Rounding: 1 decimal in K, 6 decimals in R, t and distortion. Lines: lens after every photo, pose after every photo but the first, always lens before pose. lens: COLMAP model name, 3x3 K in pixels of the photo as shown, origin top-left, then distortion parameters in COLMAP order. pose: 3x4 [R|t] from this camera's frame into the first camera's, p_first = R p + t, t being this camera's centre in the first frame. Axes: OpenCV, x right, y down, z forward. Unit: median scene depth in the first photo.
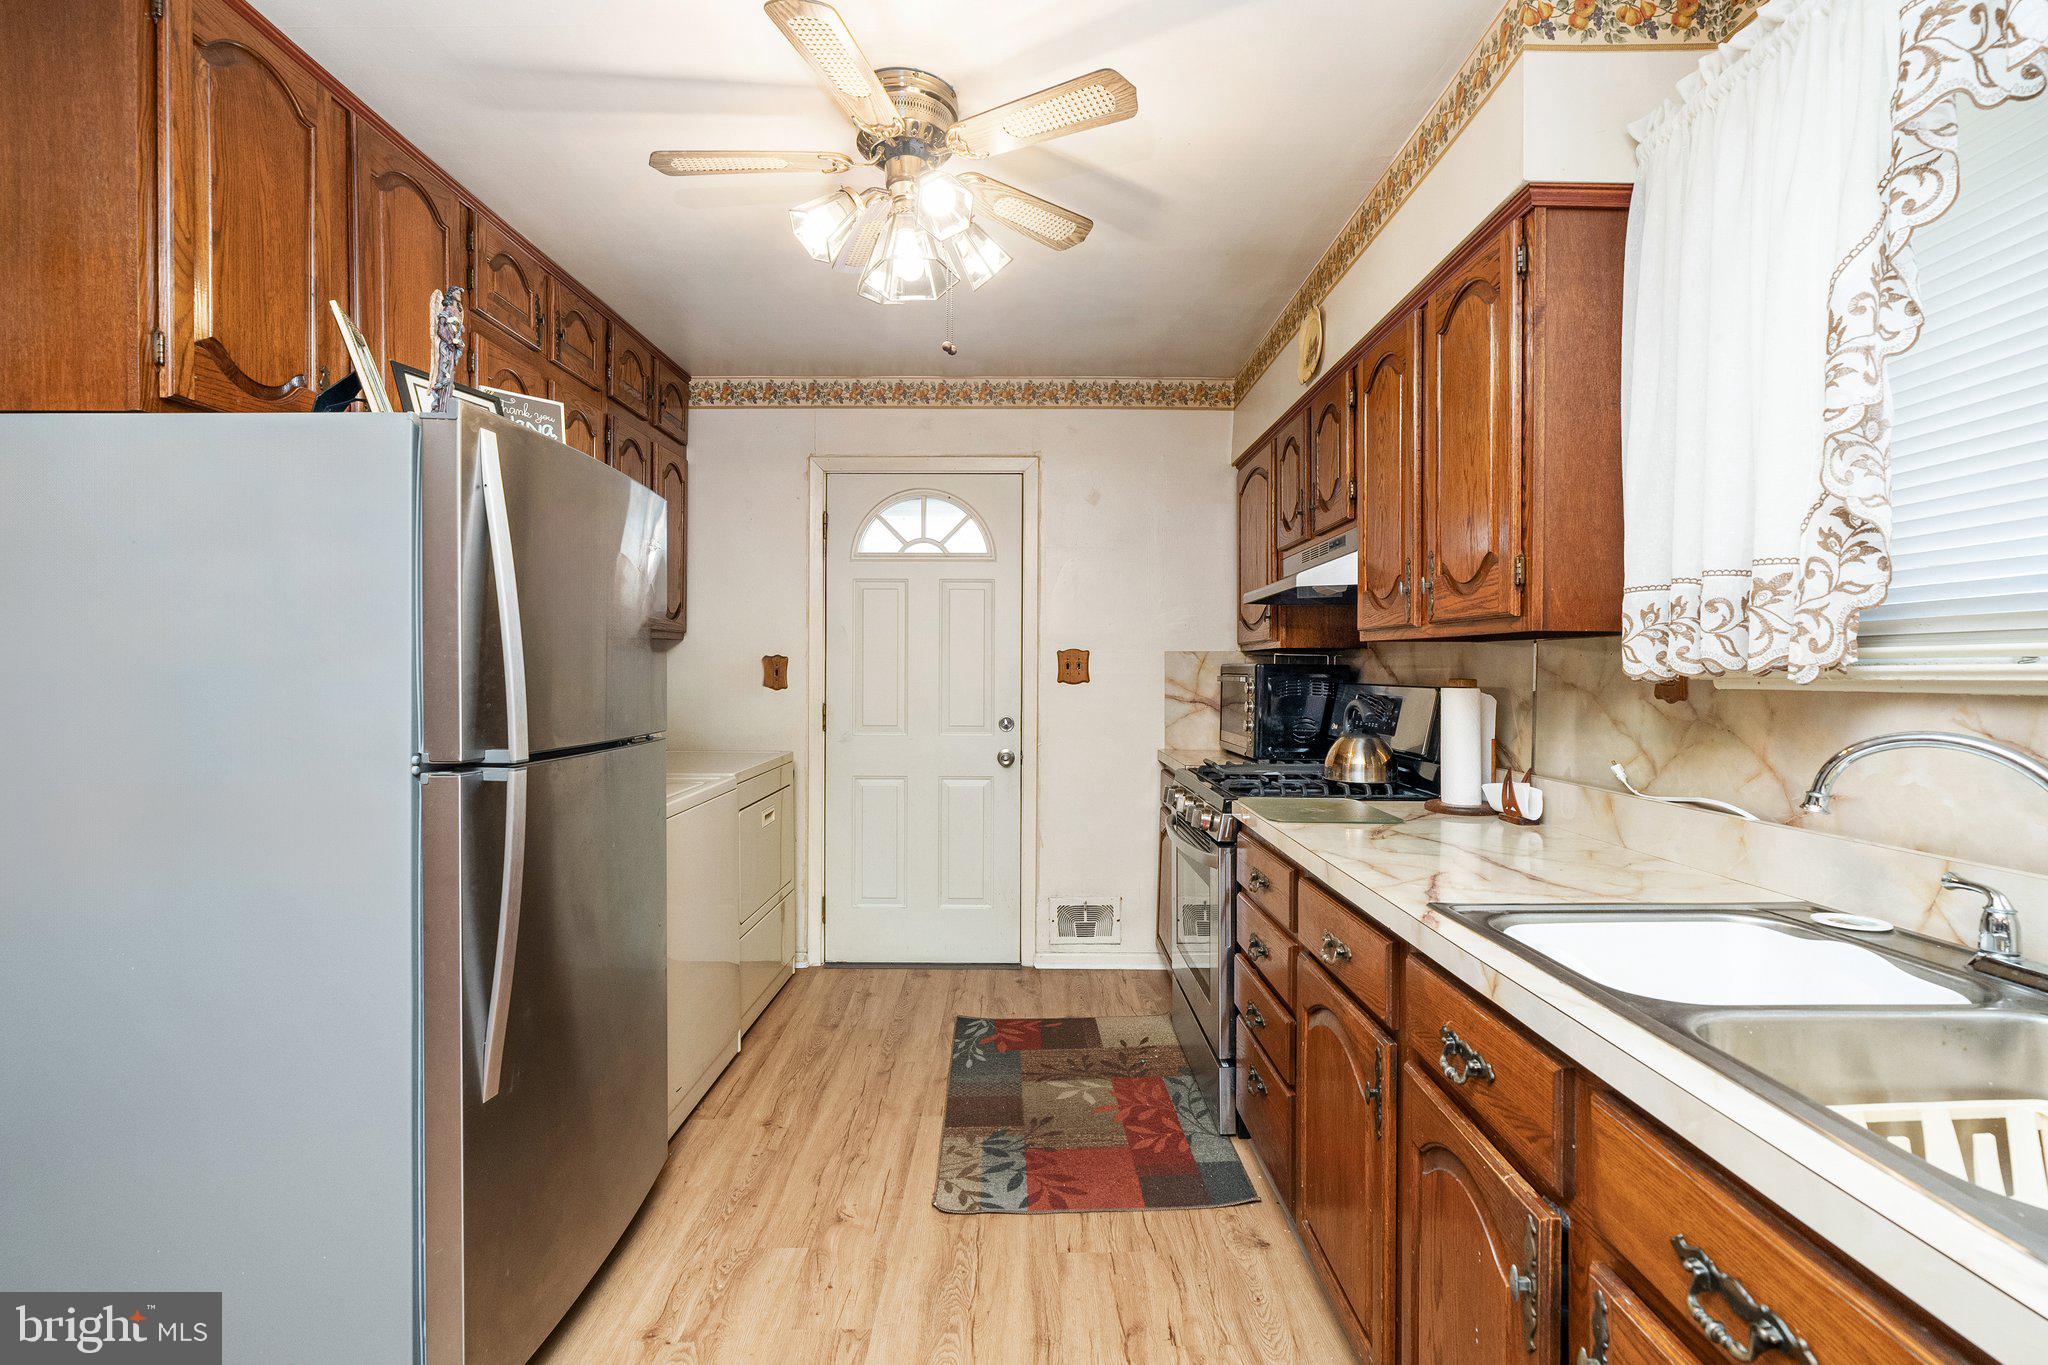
lens RADIAL K [[937.9, 0, 1024.0], [0, 937.9, 682.5], [0, 0, 1]] dist [-0.003480, 0.000329]
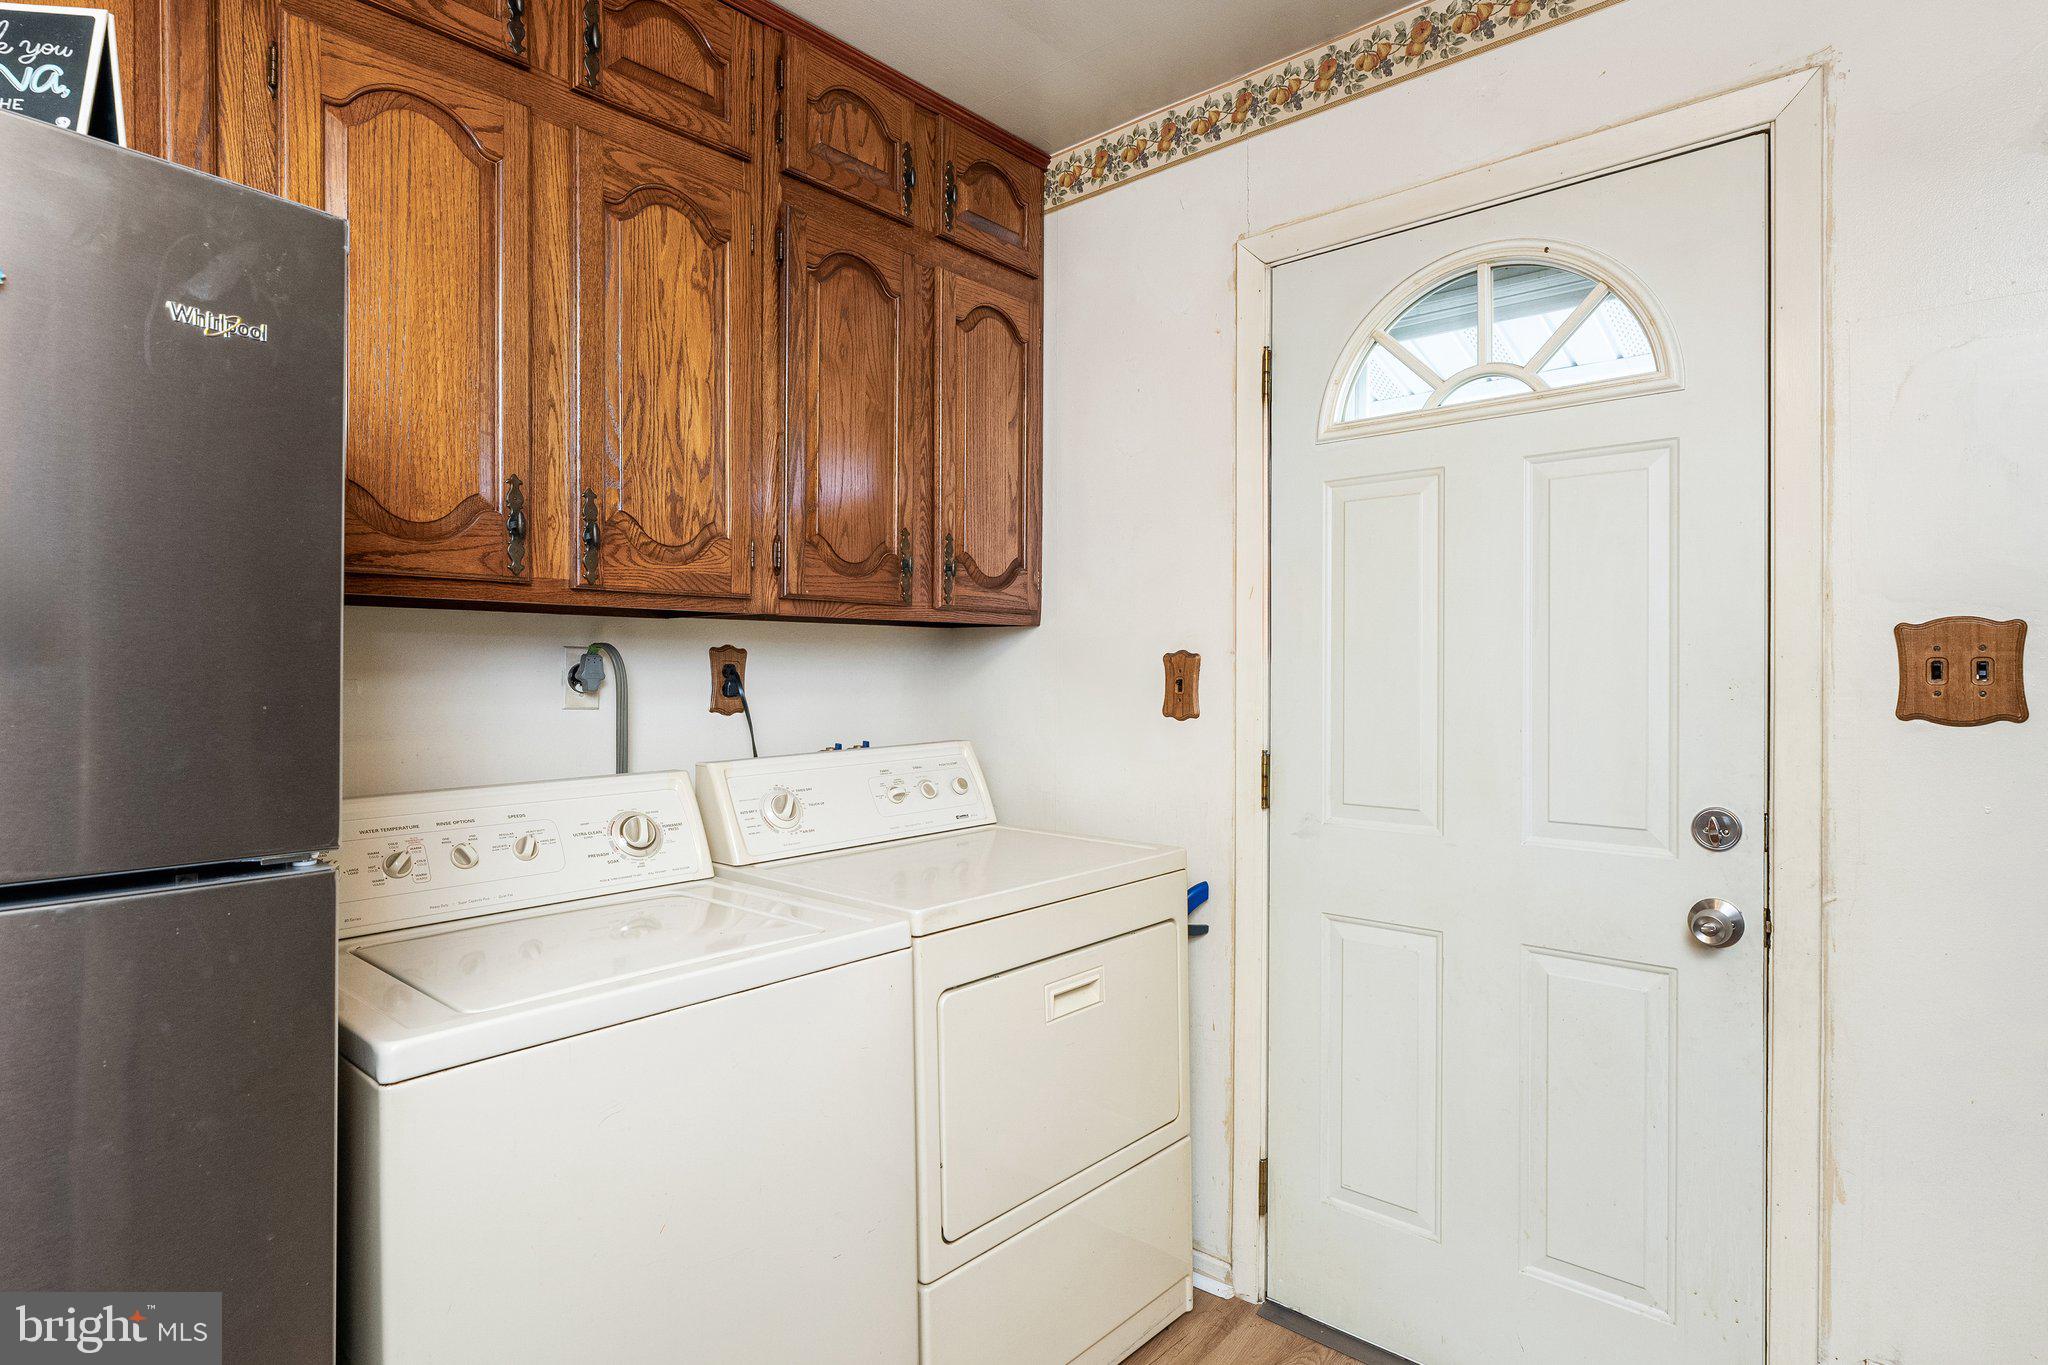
lens RADIAL K [[1066.0, 0, 1028.7], [0, 1066.0, 674.1], [0, 0, 1]] dist [-0.005812, -0.000705]
pose [[0.747710, -0.002938, -0.664019, 0.074242], [-0.009709, 0.999835, -0.015357, -0.009500], [0.663955, 0.017929, 0.747558, 0.693285]]
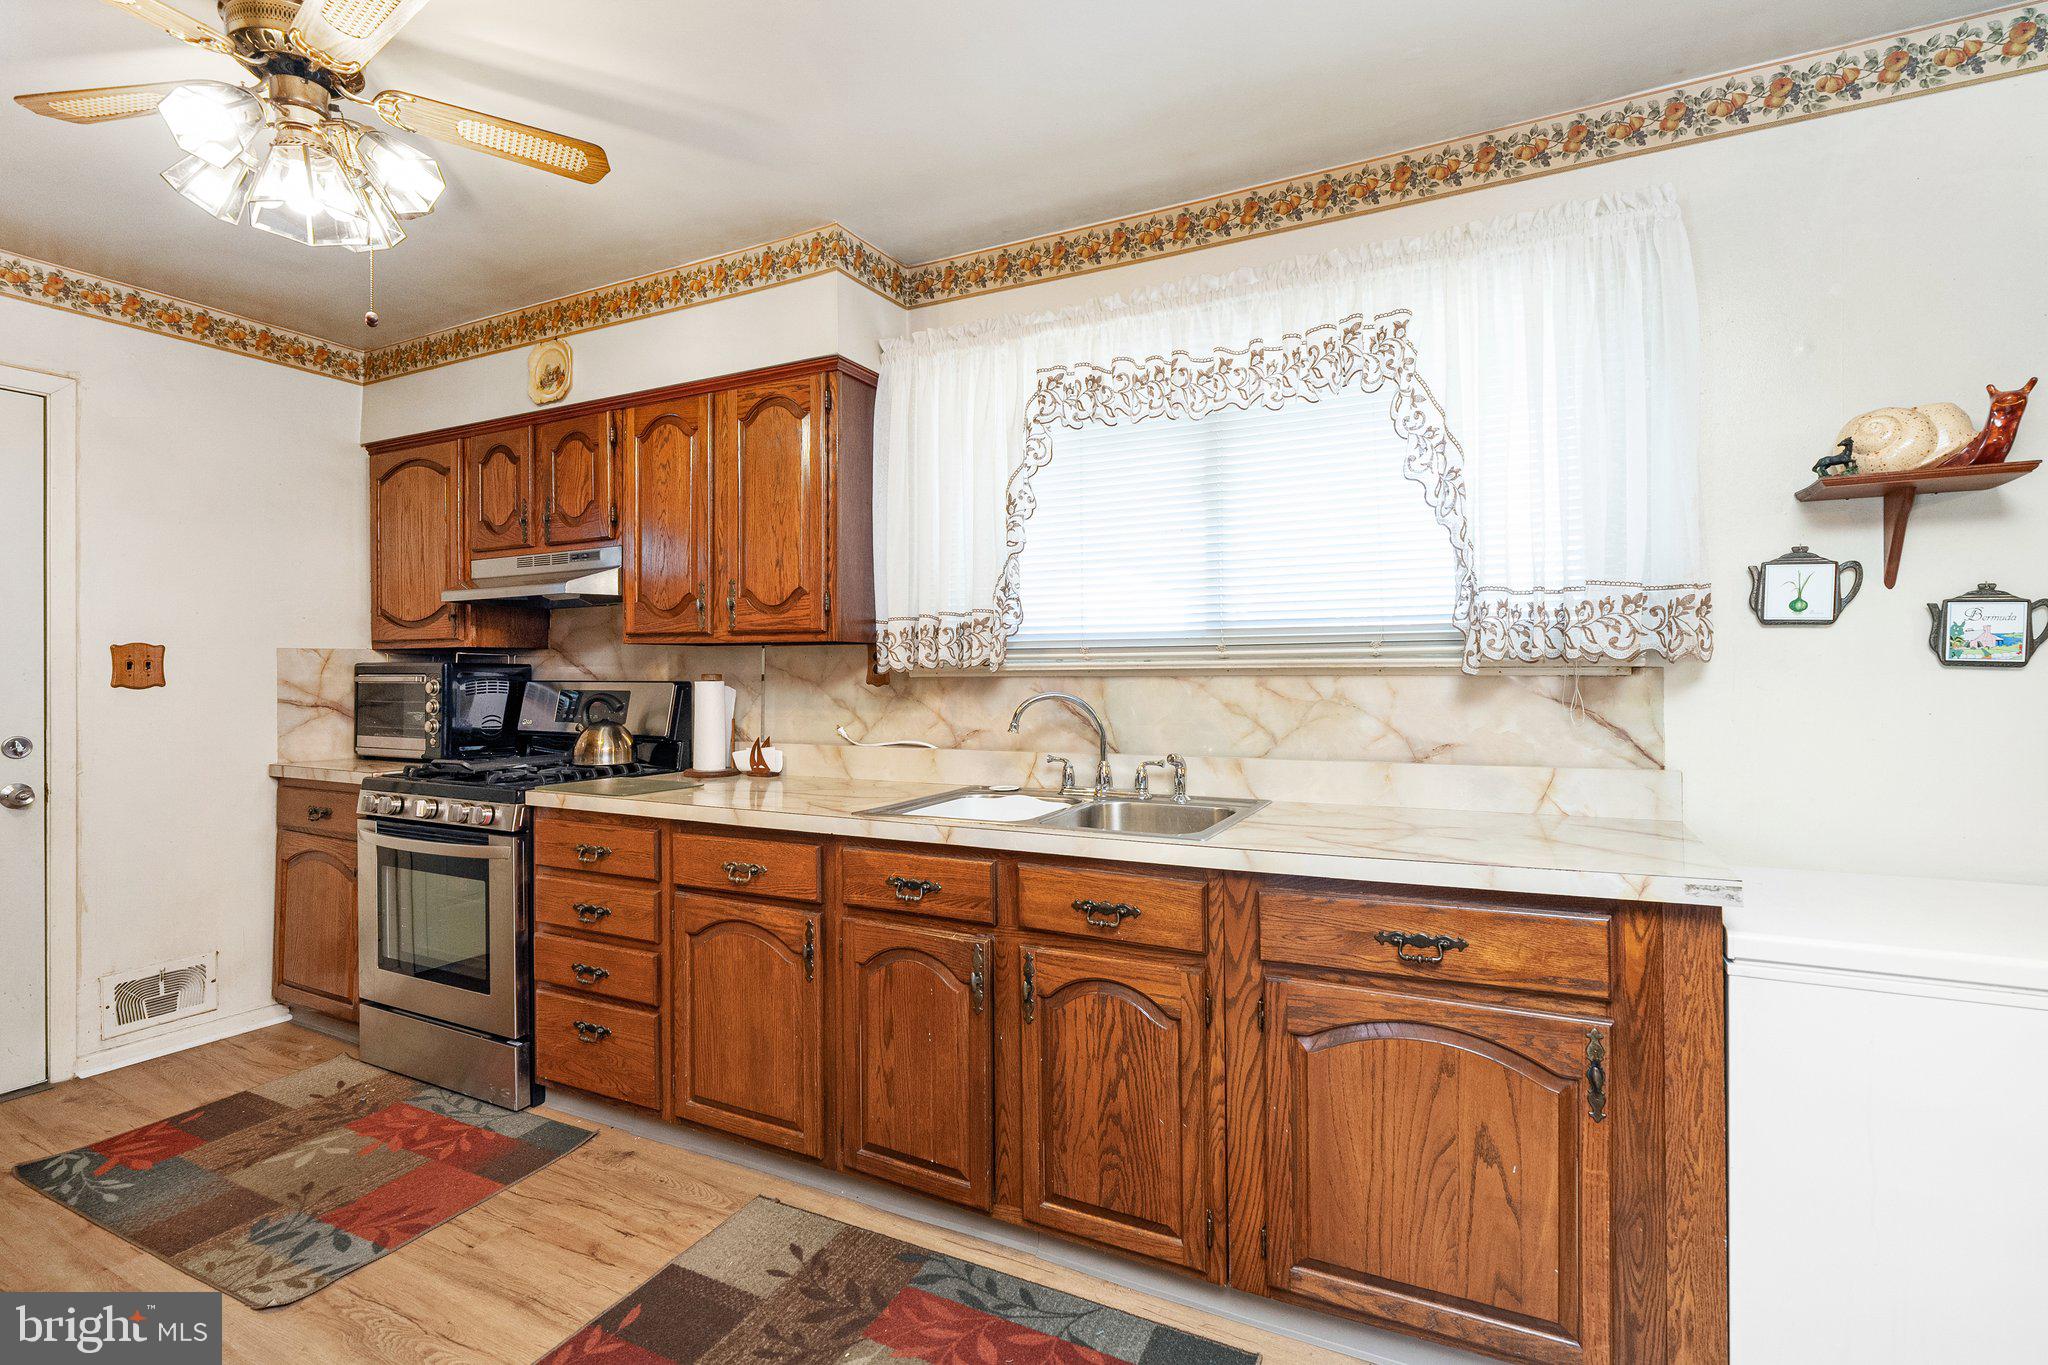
lens RADIAL K [[962.4, 0, 1028.4], [0, 962.4, 685.1], [0, 0, 1]] dist [0.002429, 0.000406]
pose [[0.450318, -0.017827, 0.892690, -0.430831], [0.017090, 0.999790, 0.011345, 0.002873], [-0.892705, 0.010147, 0.450528, -0.001928]]
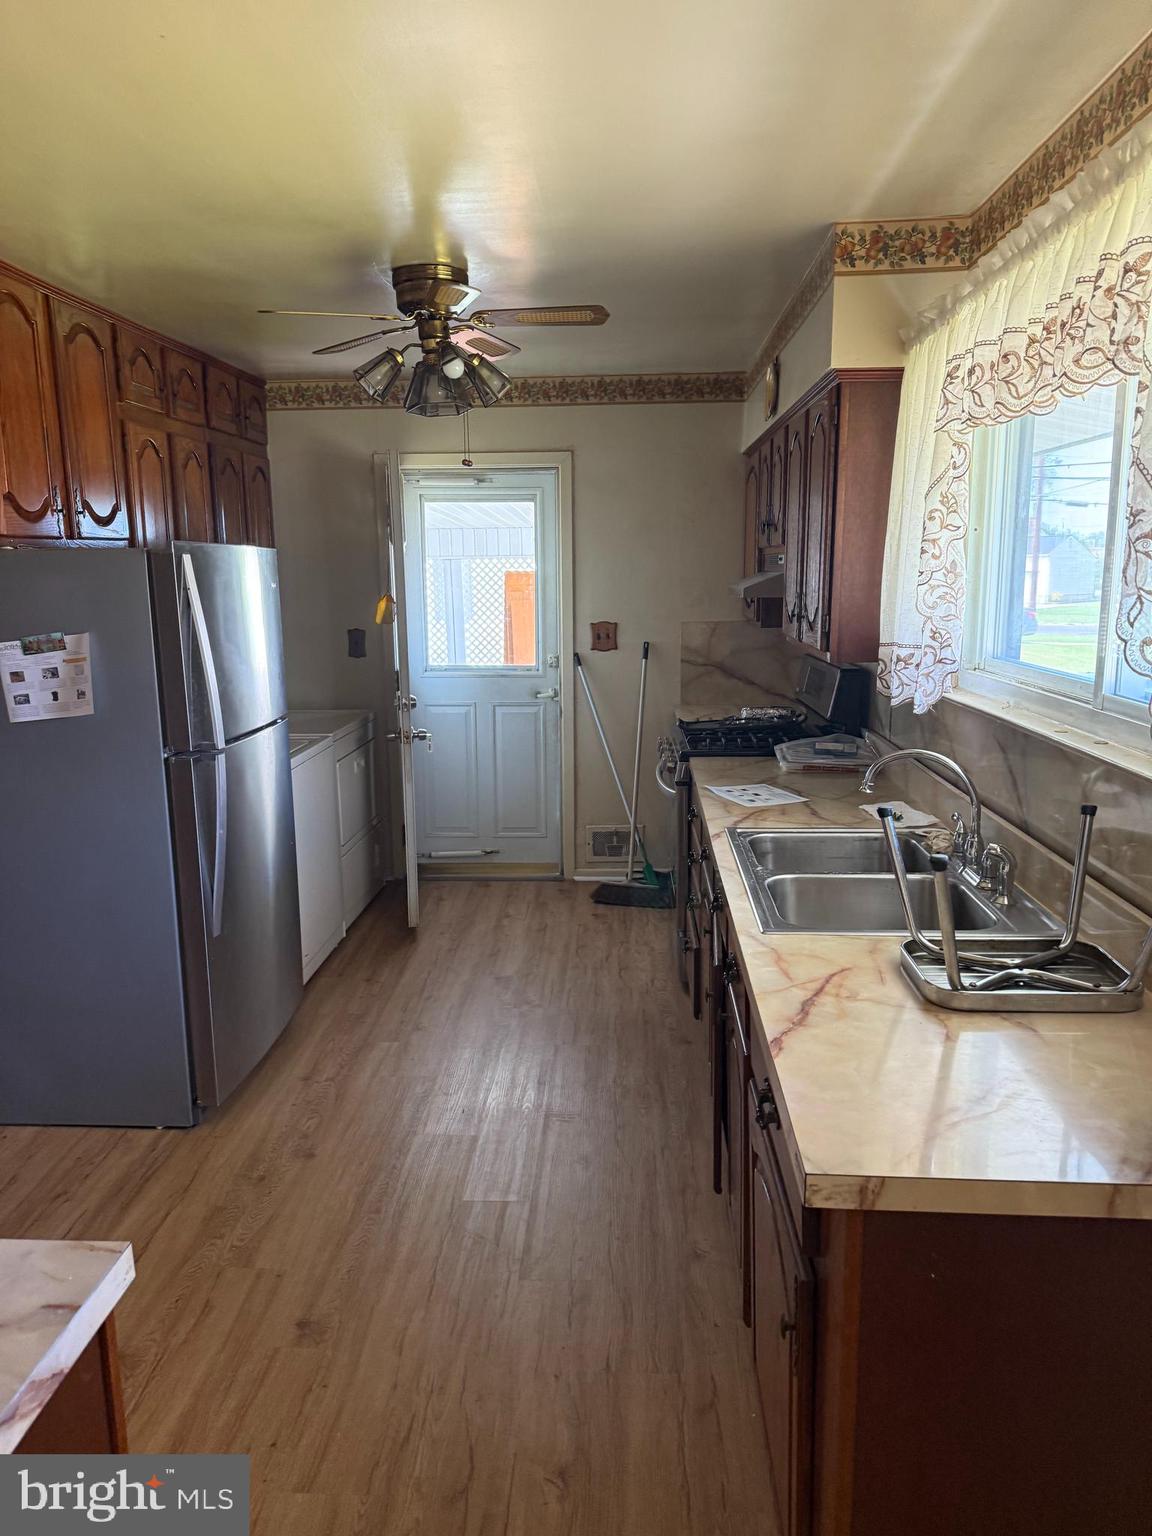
lens RADIAL K [[1069.6, 0, 576.0], [0, 1069.6, 768.0], [0, 0, 1]] dist [0.110572, -0.000209]
pose [[0.998523, -0.003003, -0.054251, 0.121508], [0.012270, 0.985141, 0.171306, -0.116934], [0.052930, -0.171719, 0.983723, -0.504325]]
